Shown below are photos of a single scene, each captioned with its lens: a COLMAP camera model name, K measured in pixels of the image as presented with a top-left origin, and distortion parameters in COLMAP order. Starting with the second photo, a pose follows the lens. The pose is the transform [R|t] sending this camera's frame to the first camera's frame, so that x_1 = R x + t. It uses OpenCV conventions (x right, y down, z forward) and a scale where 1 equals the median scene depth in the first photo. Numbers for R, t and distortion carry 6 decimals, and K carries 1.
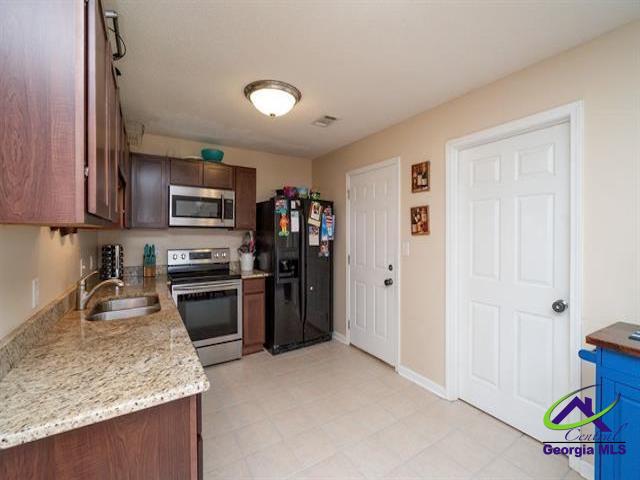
lens RADIAL K [[276.8, 0, 320.0], [0, 276.8, 240.0], [0, 0, 1]] dist [0.000305, 0.000222]
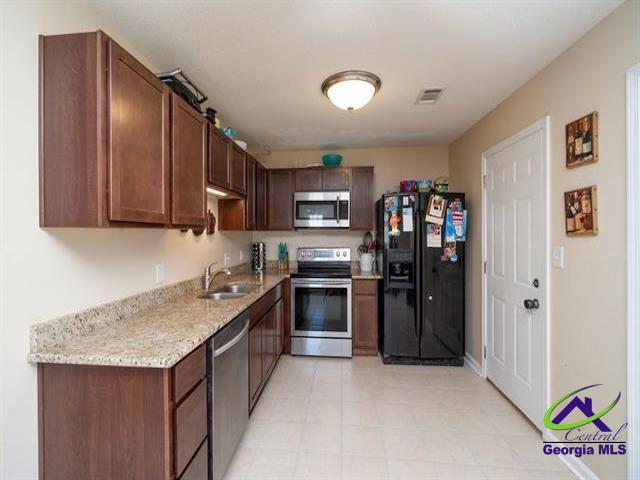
lens RADIAL K [[276.8, 0, 320.0], [0, 276.8, 240.0], [0, 0, 1]] dist [0.000305, 0.000222]
pose [[0.793765, 0.010923, -0.608126, 0.229924], [-0.010369, 0.999936, 0.004426, -0.003093], [0.608136, 0.002792, 0.793828, 0.129605]]
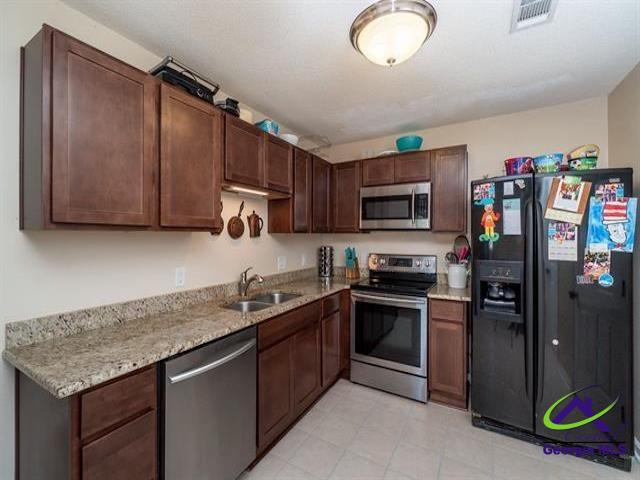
lens RADIAL K [[280.0, 0, 320.0], [0, 280.0, 240.0], [0, 0, 1]] dist [-0.000766, -0.000031]
pose [[0.459877, 0.012809, -0.887890, 0.250568], [-0.022891, 0.999735, 0.002567, -0.011005], [0.887687, 0.019144, 0.460048, 0.381042]]
